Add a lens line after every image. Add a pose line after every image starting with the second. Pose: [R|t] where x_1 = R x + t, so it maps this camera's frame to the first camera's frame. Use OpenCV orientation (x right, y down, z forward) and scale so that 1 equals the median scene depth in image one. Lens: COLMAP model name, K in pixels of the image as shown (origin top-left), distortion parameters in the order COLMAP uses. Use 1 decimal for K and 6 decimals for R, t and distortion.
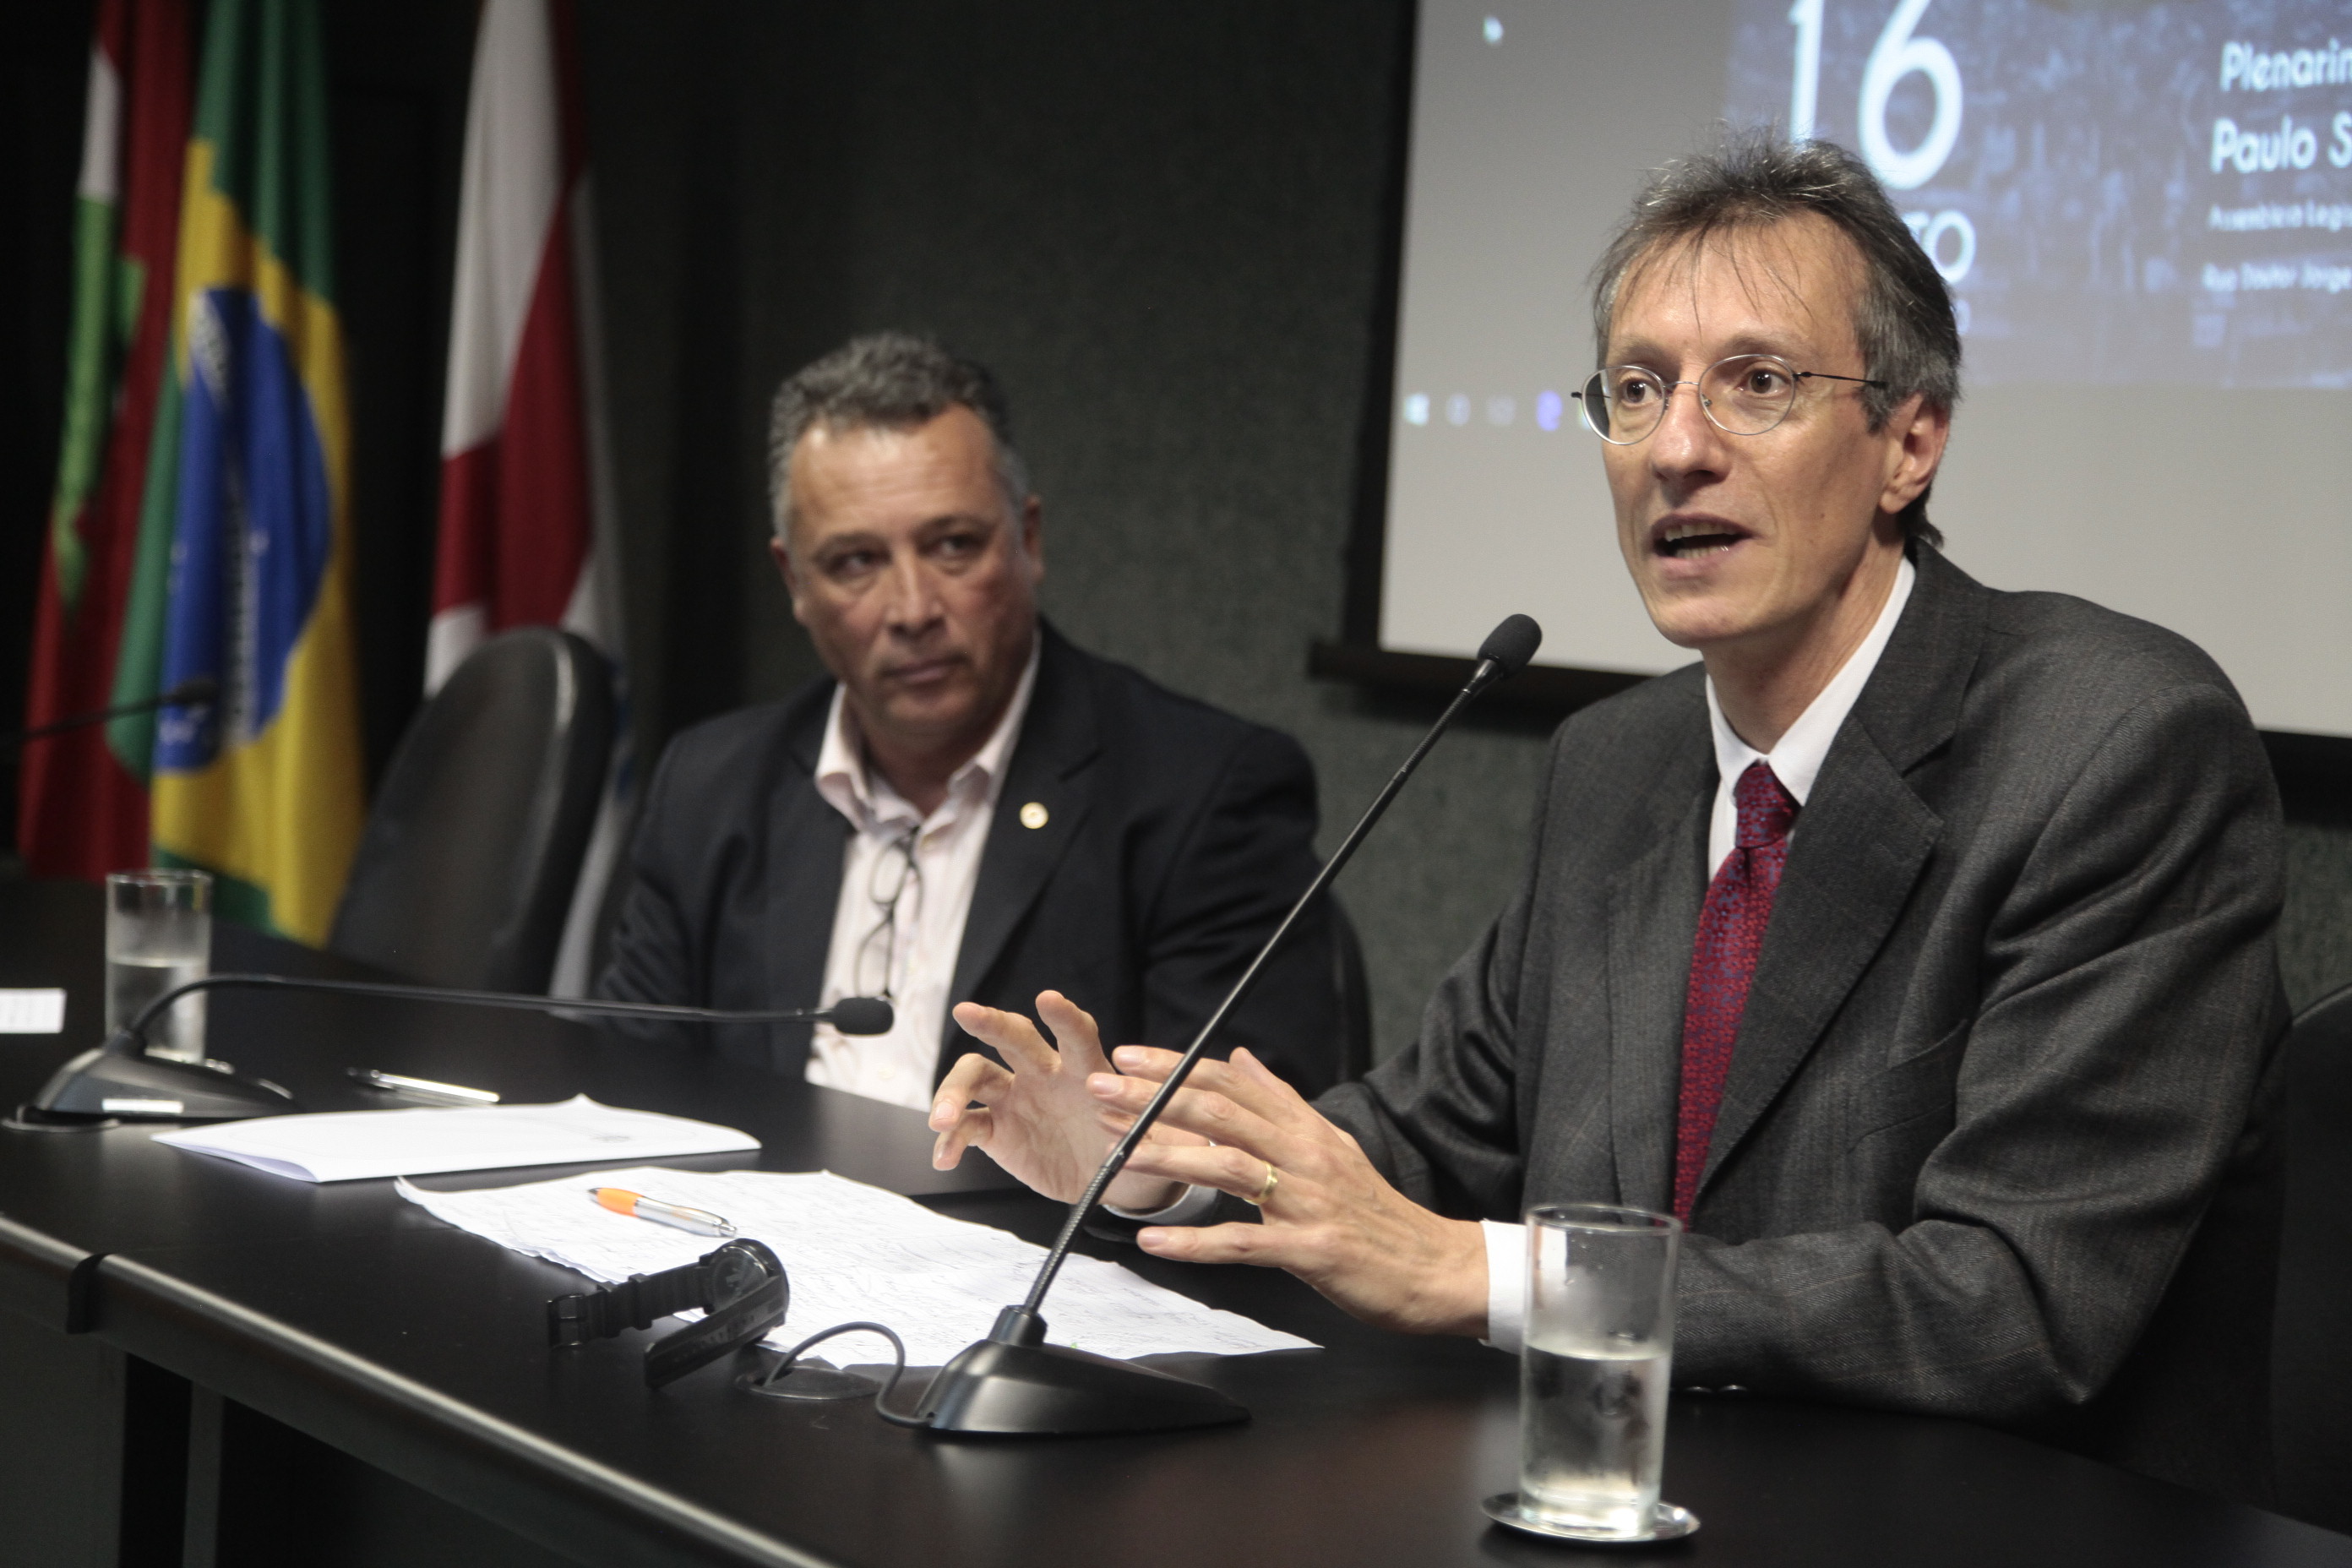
lens RADIAL K [[4715.2, 0, 1176.0], [0, 4715.2, 784.0], [0, 0, 1]] dist [0.102328, 0.558018]
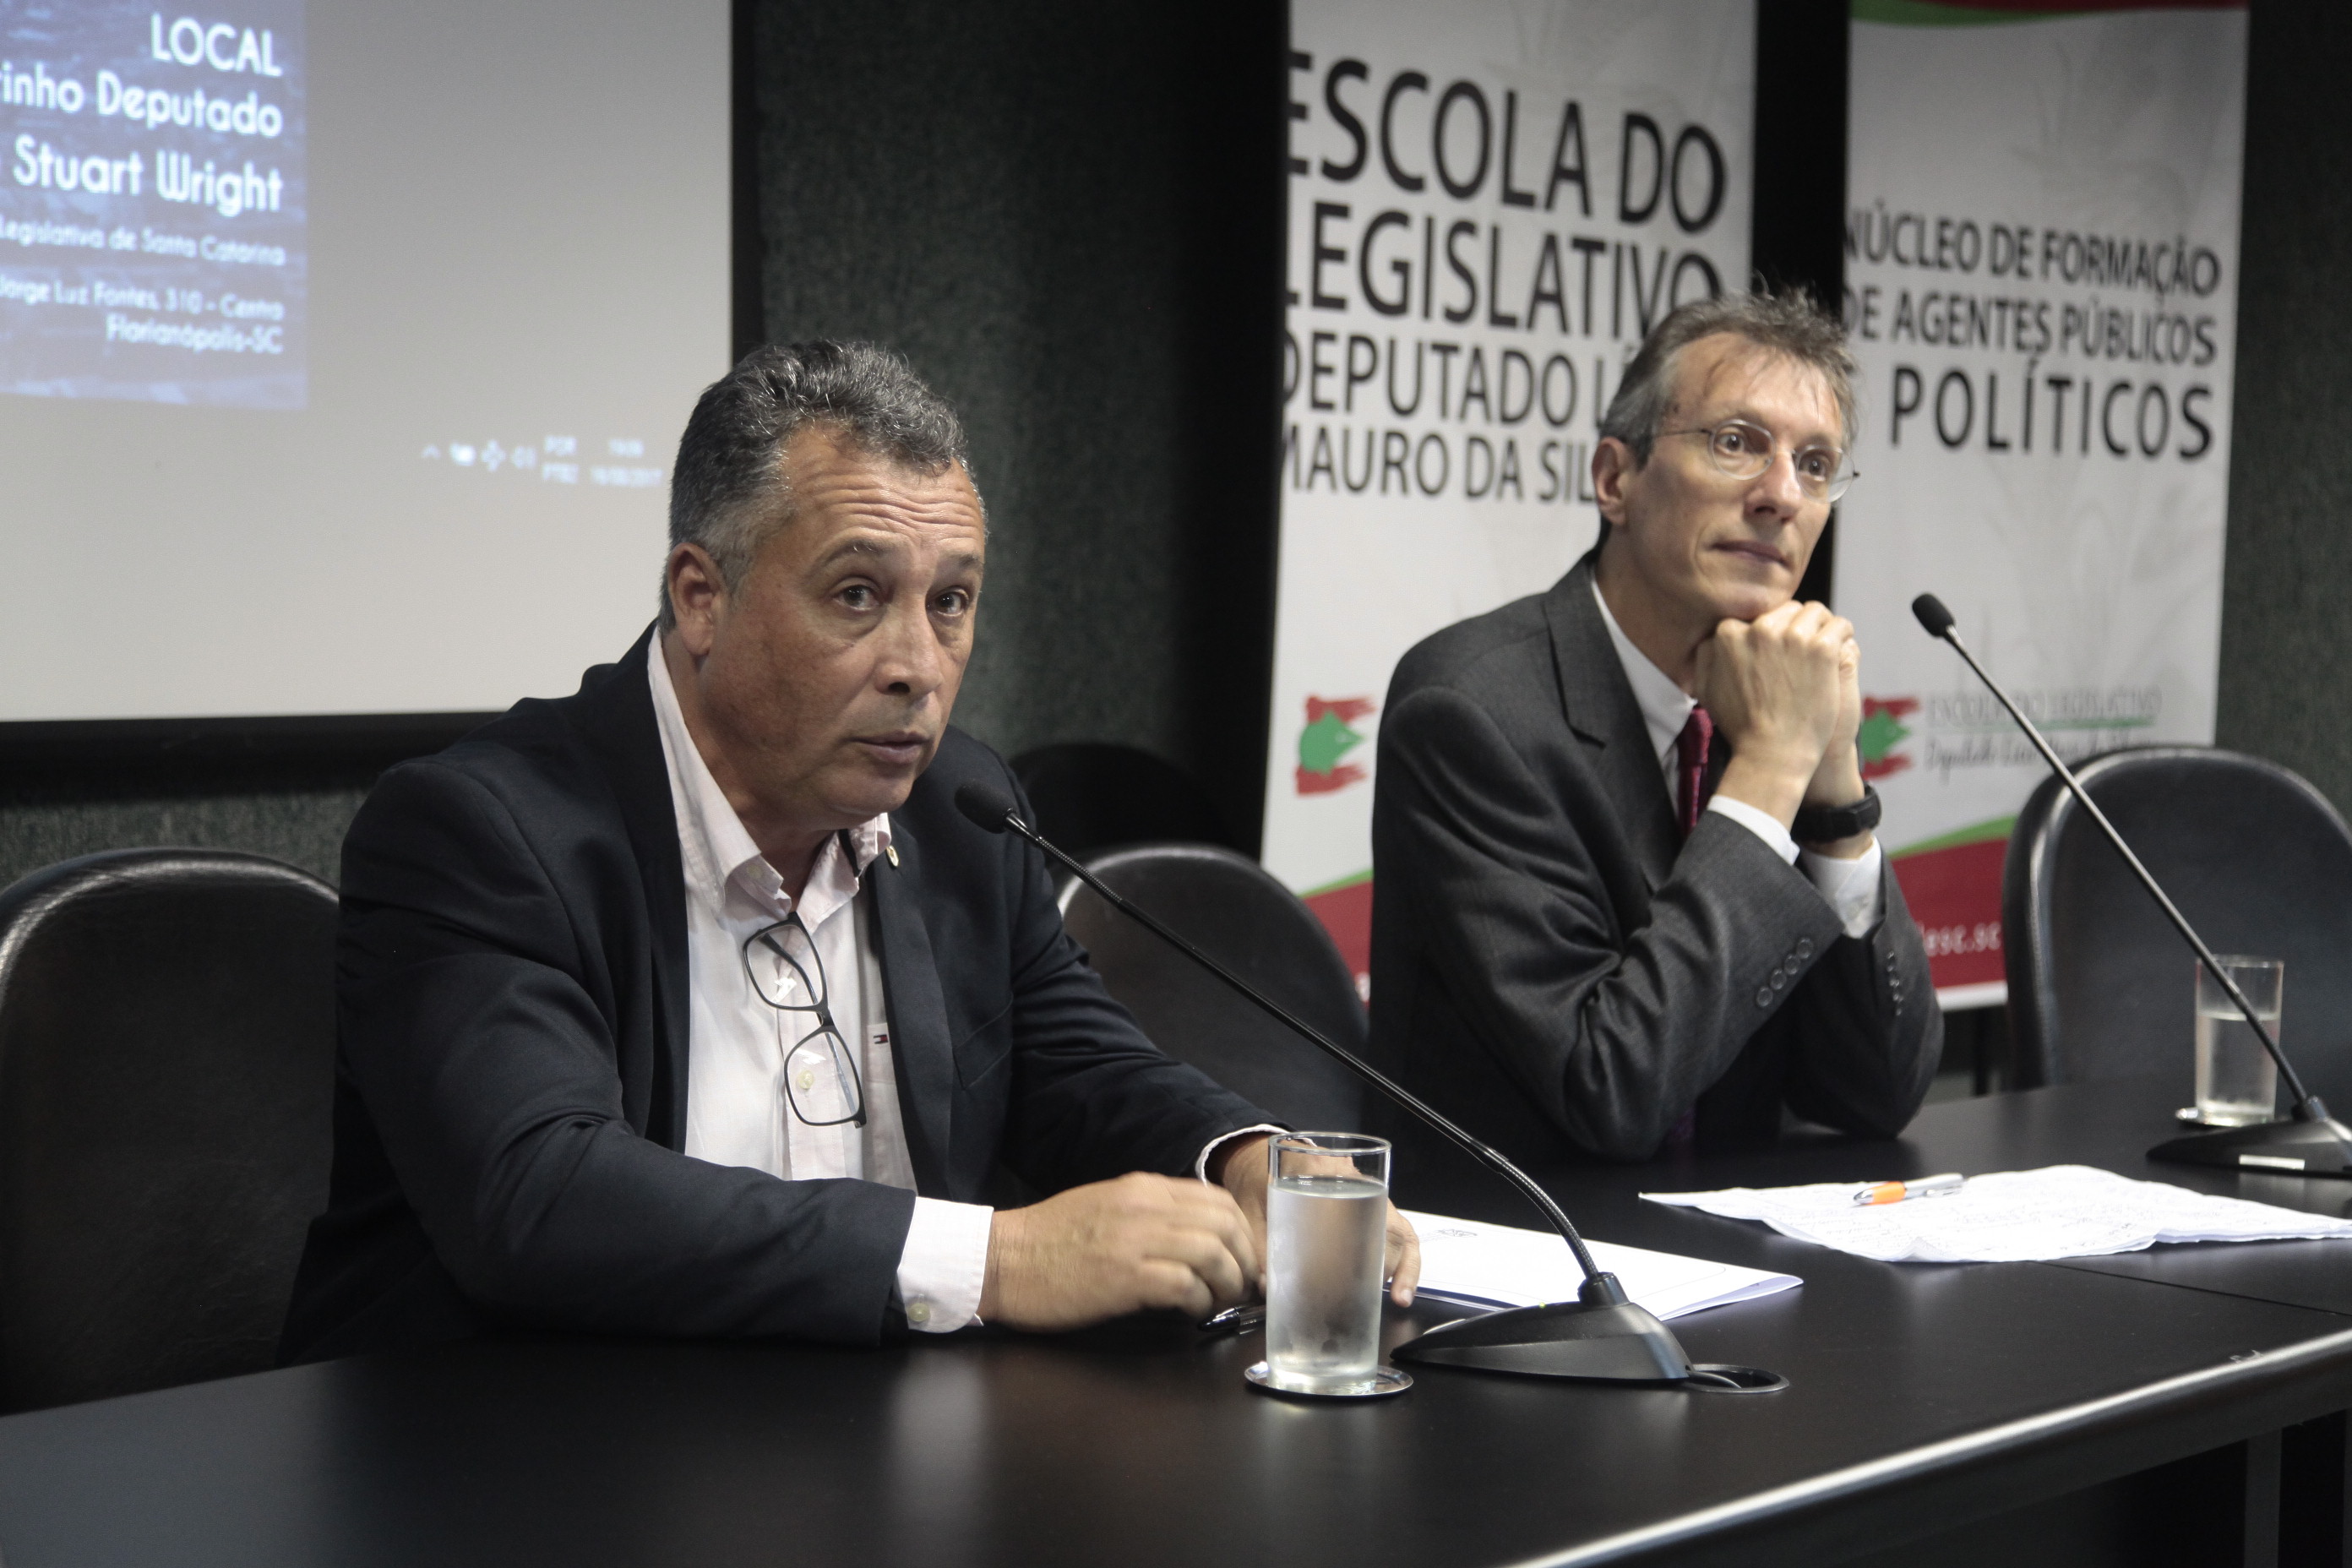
lens RADIAL K [[4165.7, 0, 1171.3], [0, 4165.7, 809.8], [0, 0, 1]] dist [0.281014, -0.066435]
pose [[-0.273263, -0.121666, 0.954214, -0.737011], [0.023221, 0.990846, 0.132986, -0.110077], [-0.961659, 0.058498, -0.267936, 0.998228]]
